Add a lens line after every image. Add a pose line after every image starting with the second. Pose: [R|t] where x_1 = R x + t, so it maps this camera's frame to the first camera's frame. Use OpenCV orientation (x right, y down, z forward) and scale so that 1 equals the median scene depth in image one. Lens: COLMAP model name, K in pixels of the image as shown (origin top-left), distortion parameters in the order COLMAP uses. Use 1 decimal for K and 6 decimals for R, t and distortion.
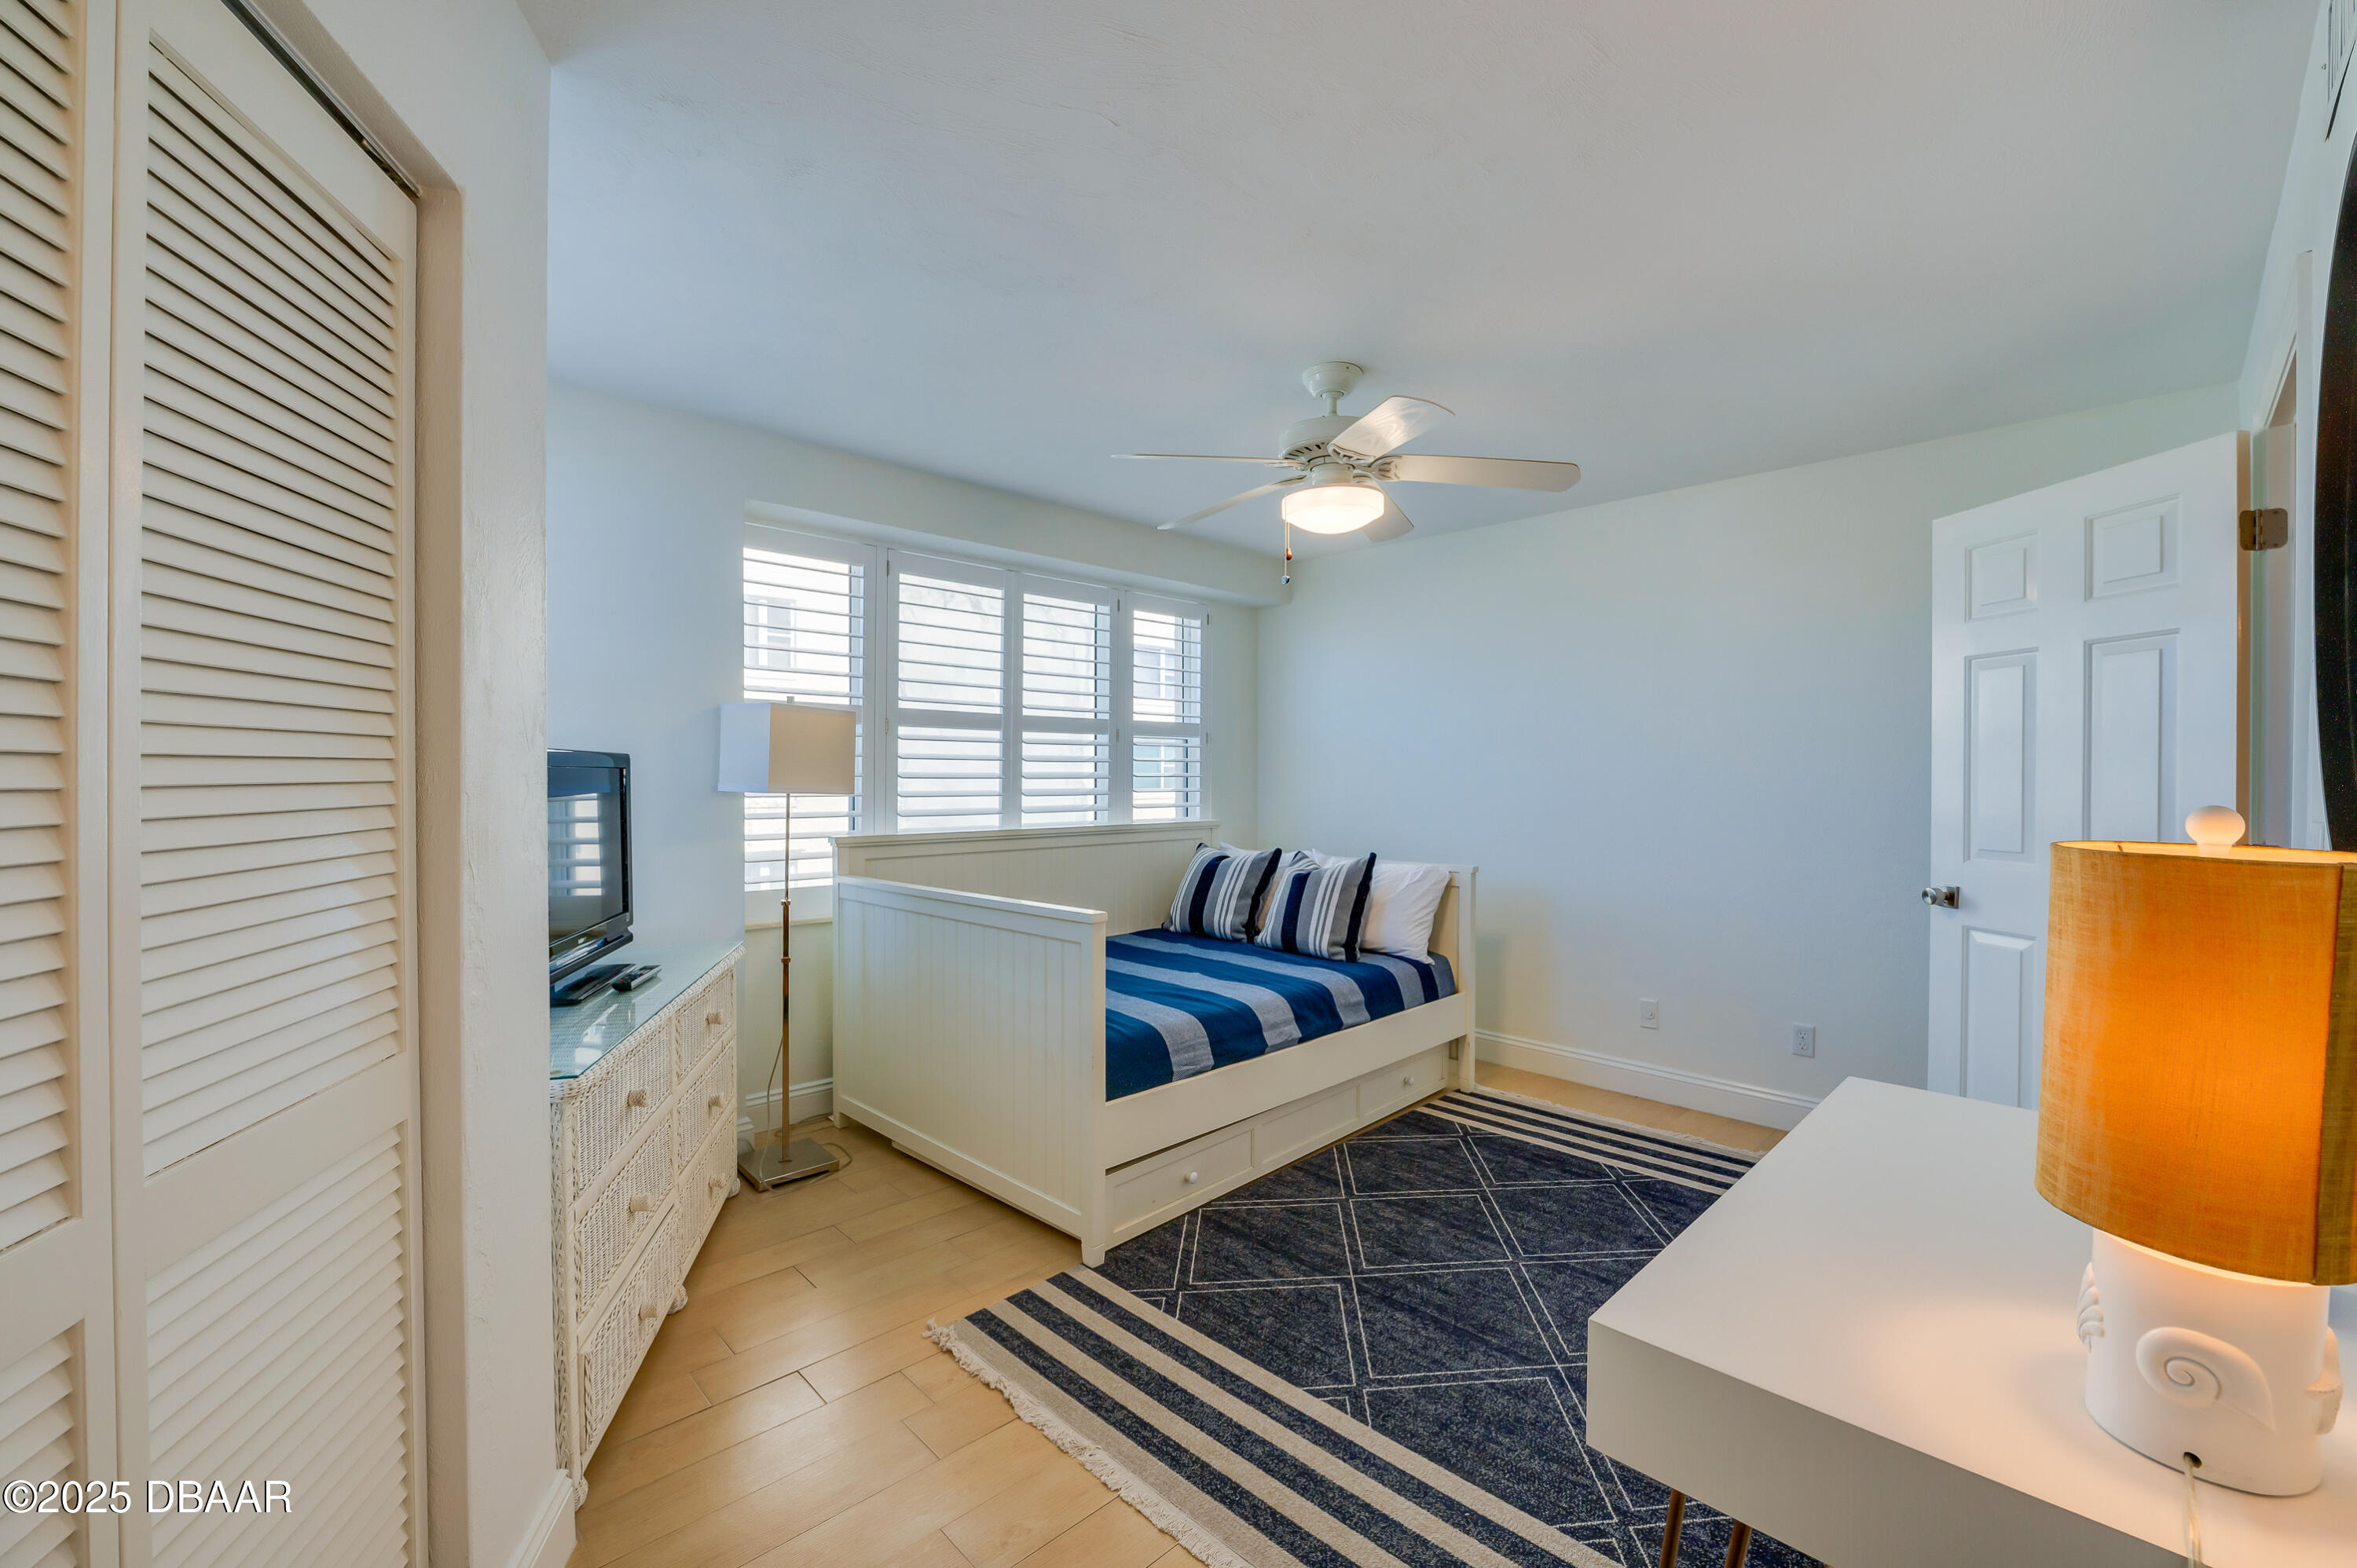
lens RADIAL K [[945.3, 0, 1183.4], [0, 945.3, 780.8], [0, 0, 1]] dist [-0.015677, -0.000329]
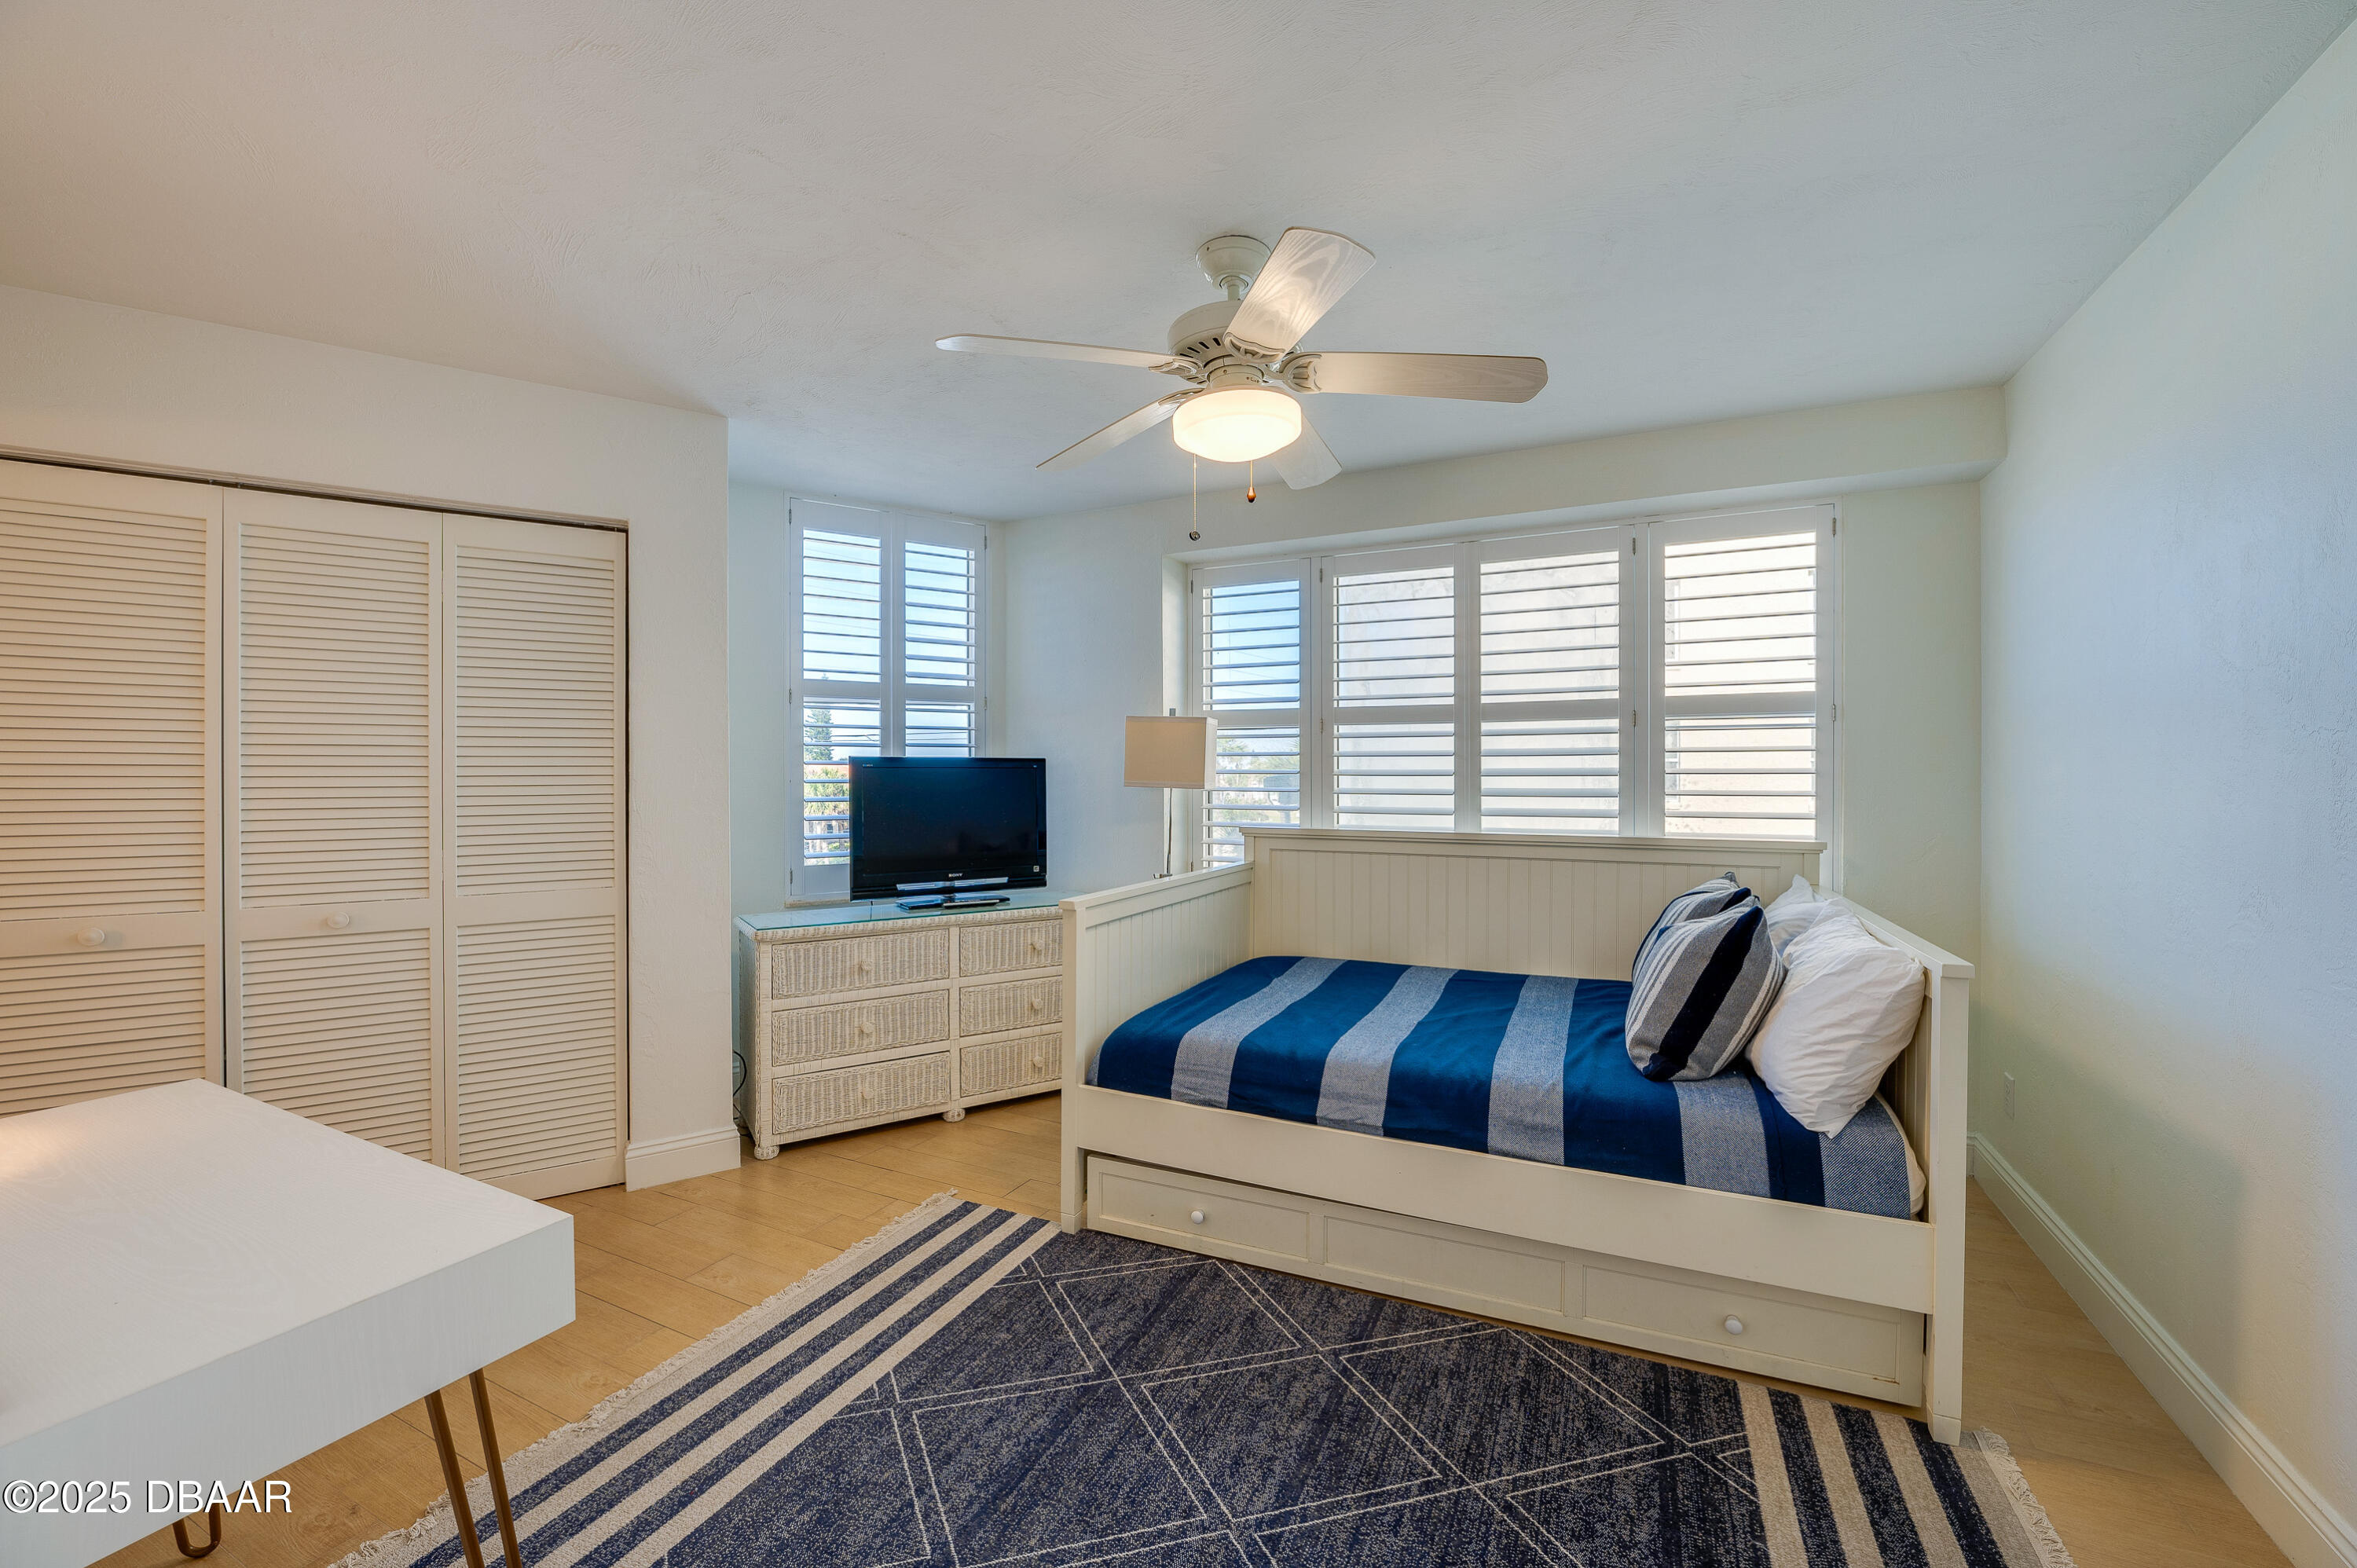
lens RADIAL K [[945.3, 0, 1183.4], [0, 945.3, 780.8], [0, 0, 1]] dist [-0.015677, -0.000329]
pose [[0.341244, 0.004954, -0.939962, 0.687512], [-0.004289, 0.999984, 0.003713, -0.000028], [0.939965, 0.002765, 0.341260, 0.547550]]
